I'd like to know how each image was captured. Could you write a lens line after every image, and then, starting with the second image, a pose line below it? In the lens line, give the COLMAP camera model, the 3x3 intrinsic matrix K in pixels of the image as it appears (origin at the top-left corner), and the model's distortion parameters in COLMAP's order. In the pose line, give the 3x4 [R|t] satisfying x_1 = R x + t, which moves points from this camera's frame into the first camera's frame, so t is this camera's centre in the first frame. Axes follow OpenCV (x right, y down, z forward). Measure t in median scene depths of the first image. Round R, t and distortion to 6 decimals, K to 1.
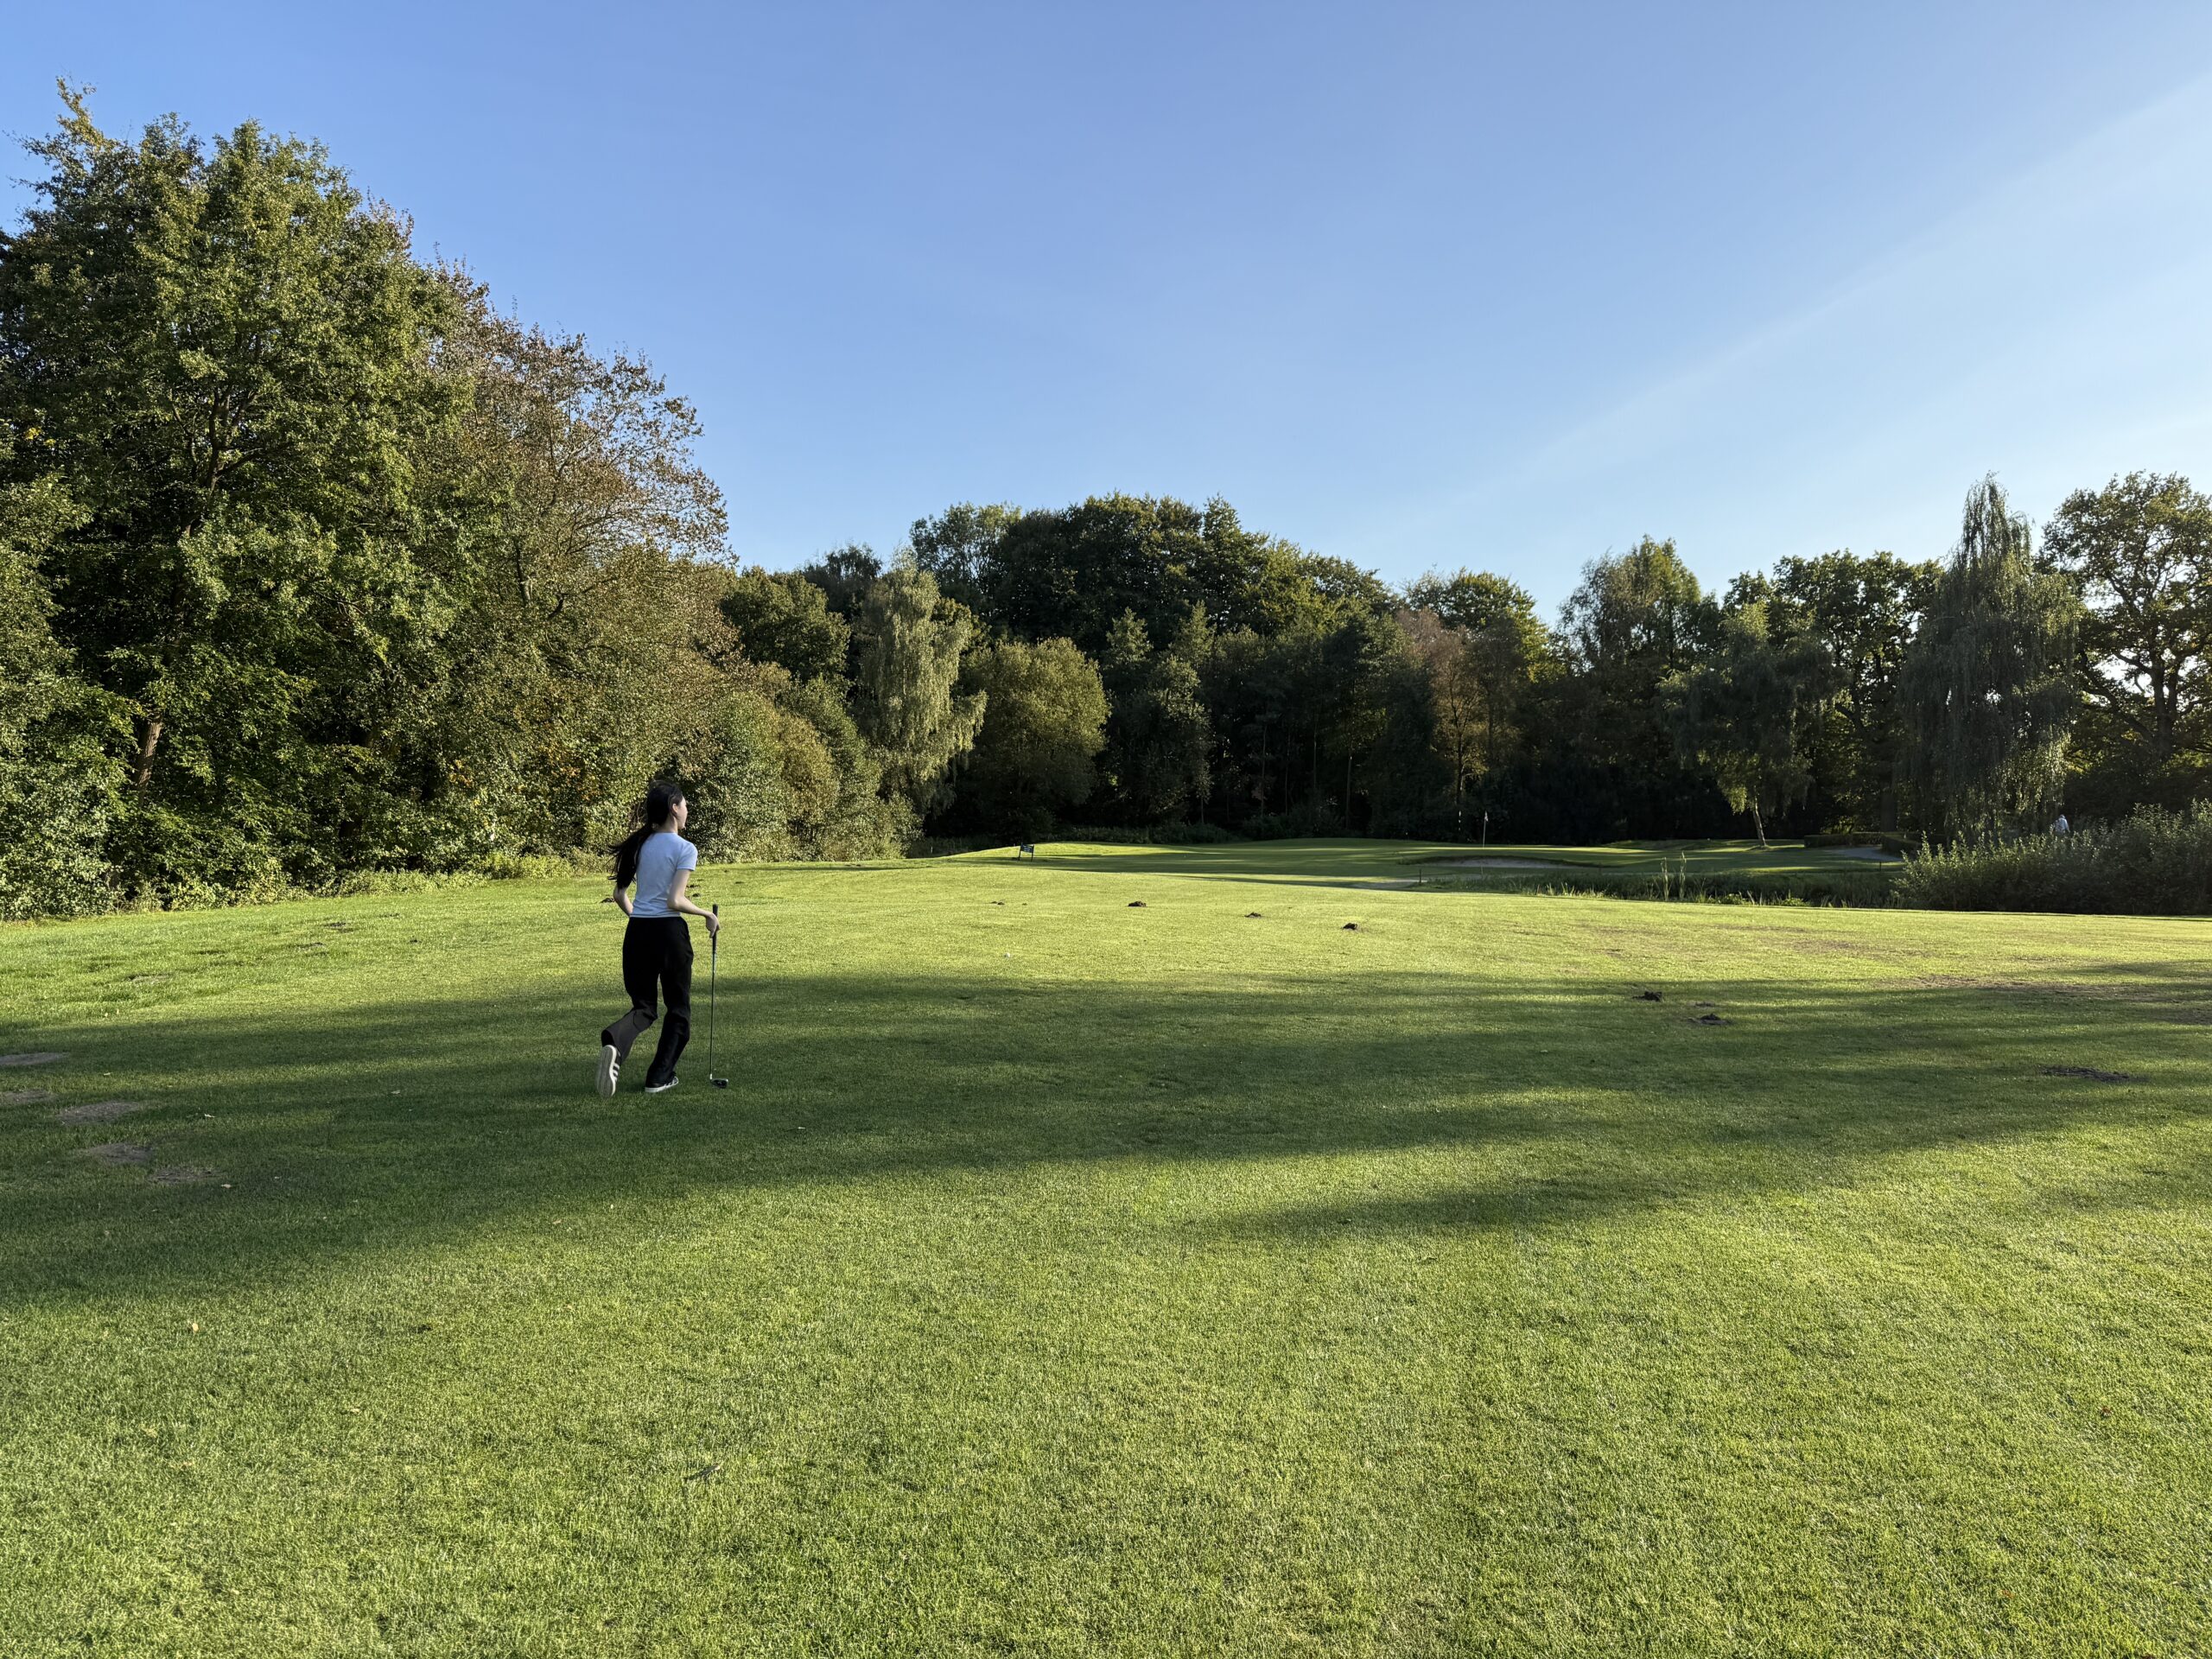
lens RADIAL K [[1298.1, 0, 1103.9], [0, 1298.1, 844.1], [0, 0, 1]] dist [0.038891, -0.039200]
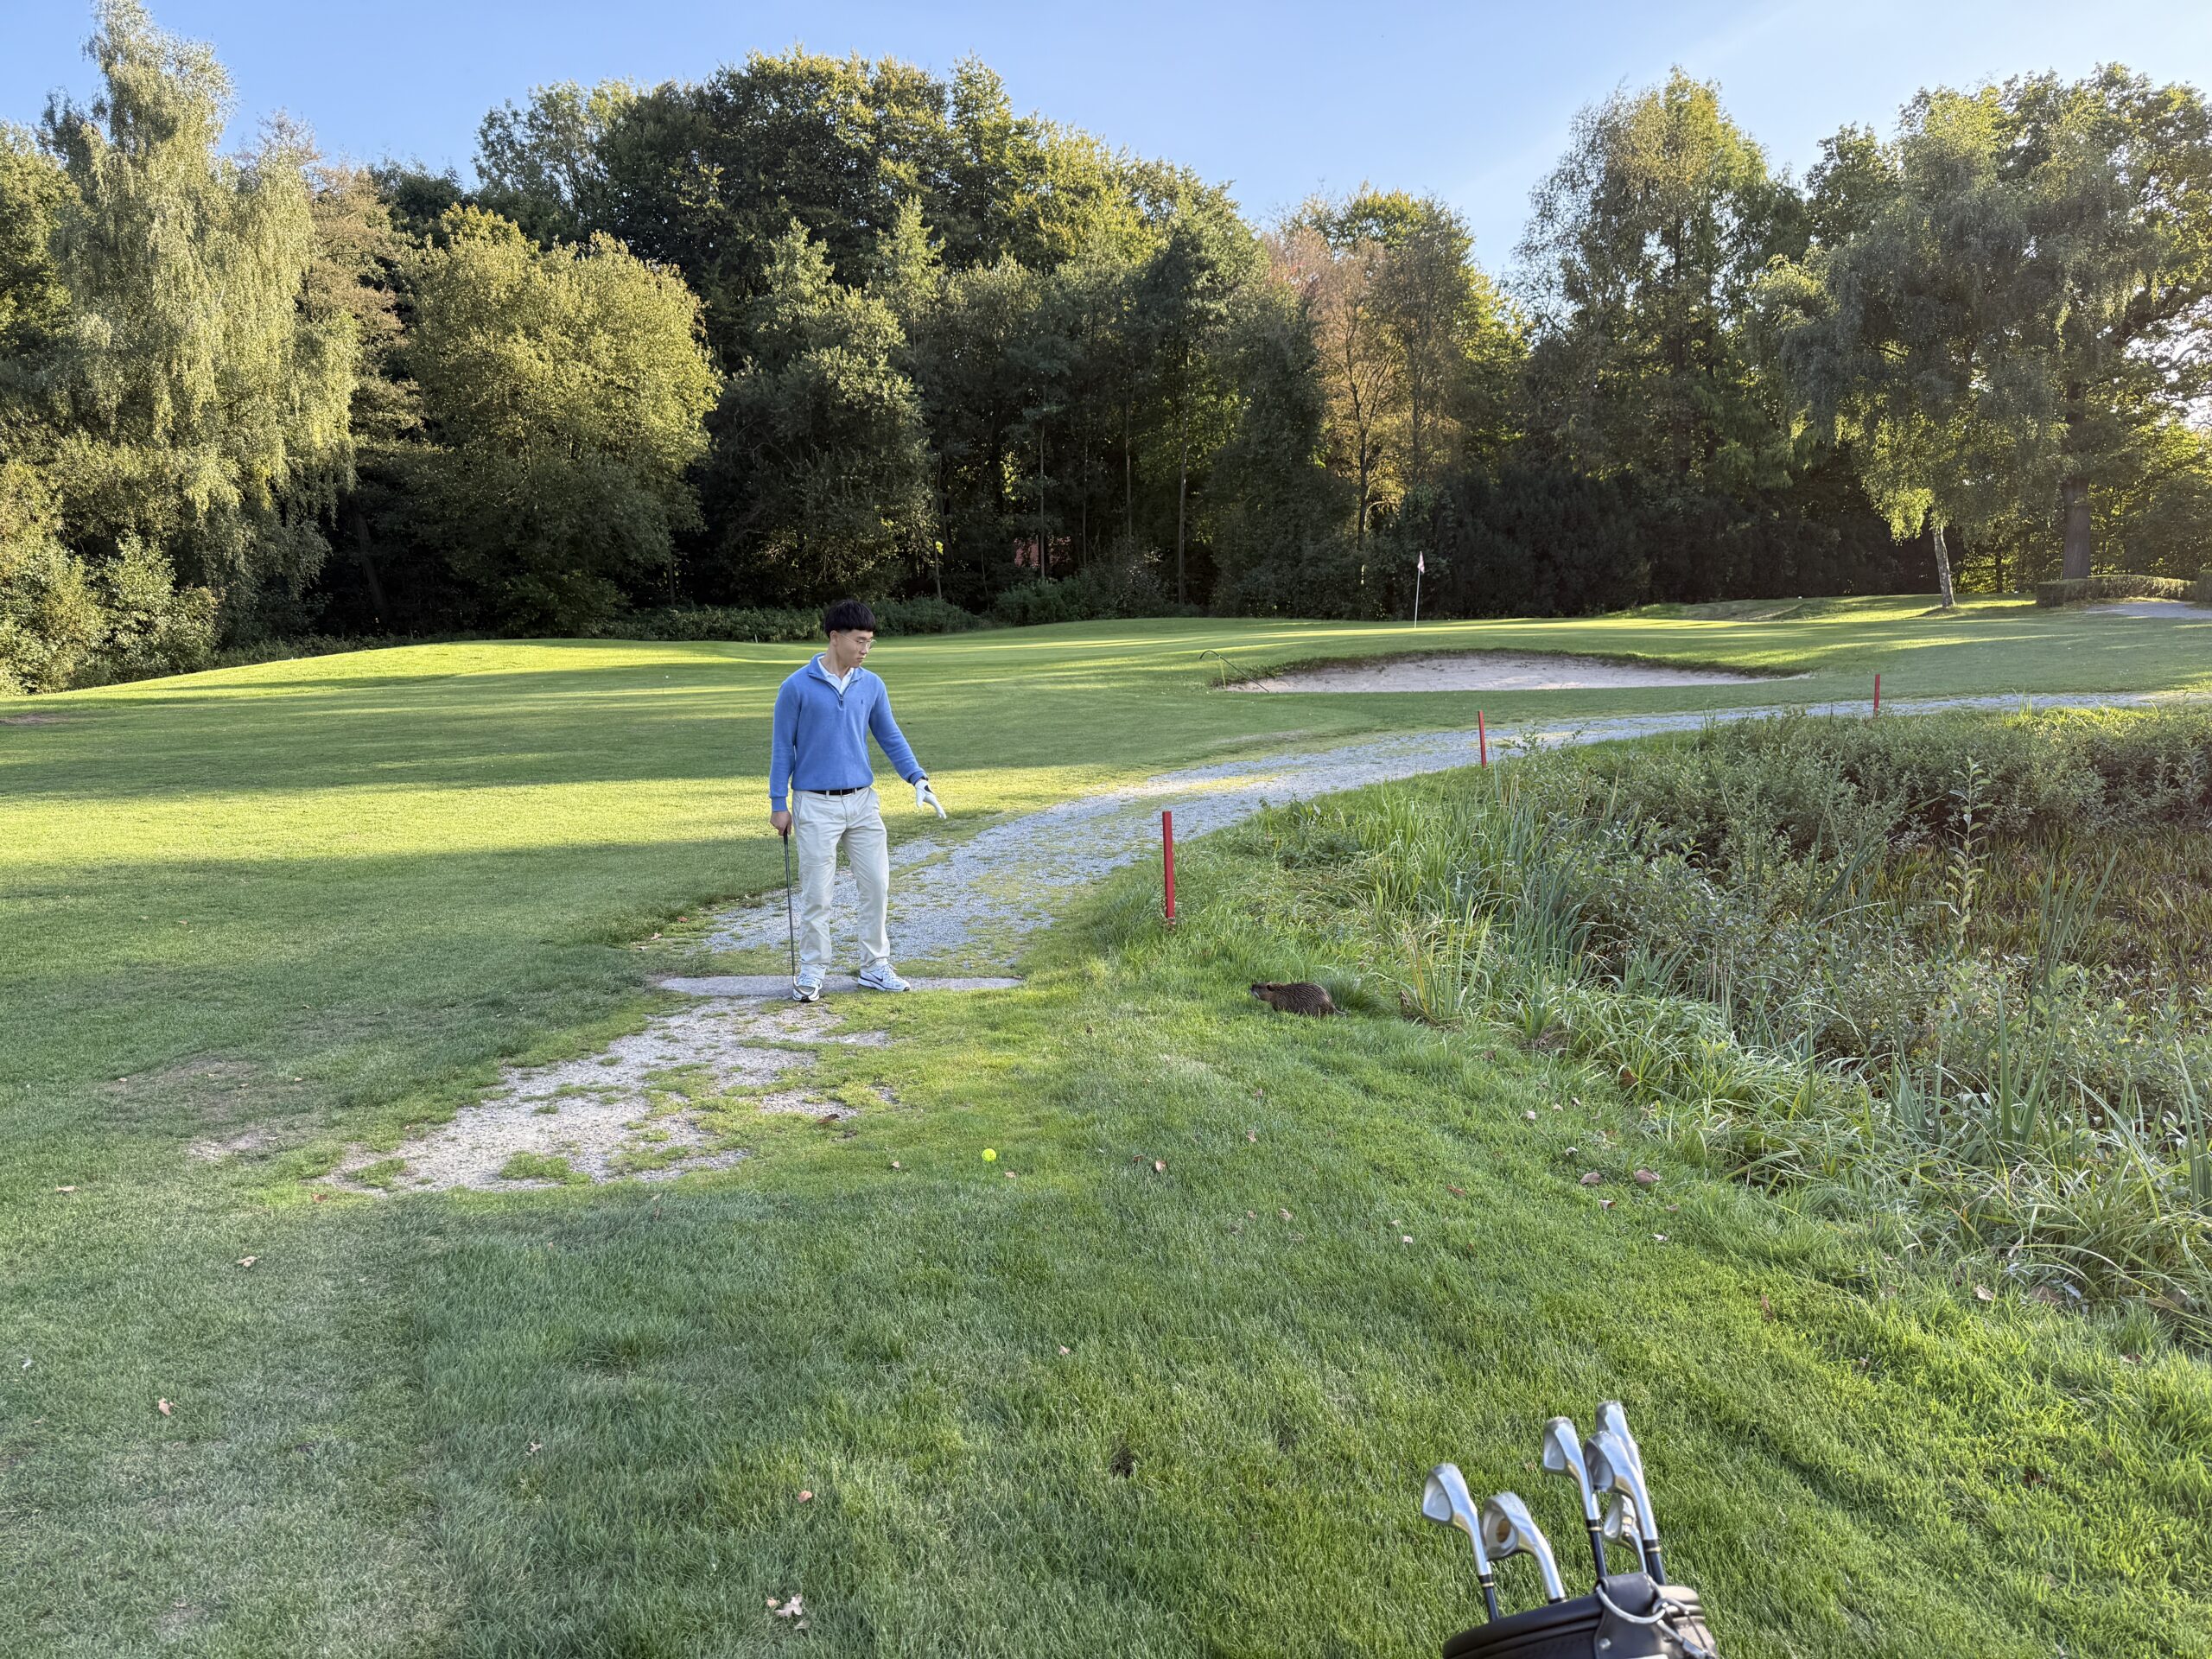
lens RADIAL K [[1298.1, 0, 1103.9], [0, 1298.1, 844.1], [0, 0, 1]] dist [0.038891, -0.039200]
pose [[0.996028, -0.043299, 0.077809, 0.103488], [0.030167, 0.986222, 0.162654, 0.000065], [-0.083779, -0.159661, 0.983610, 0.402210]]
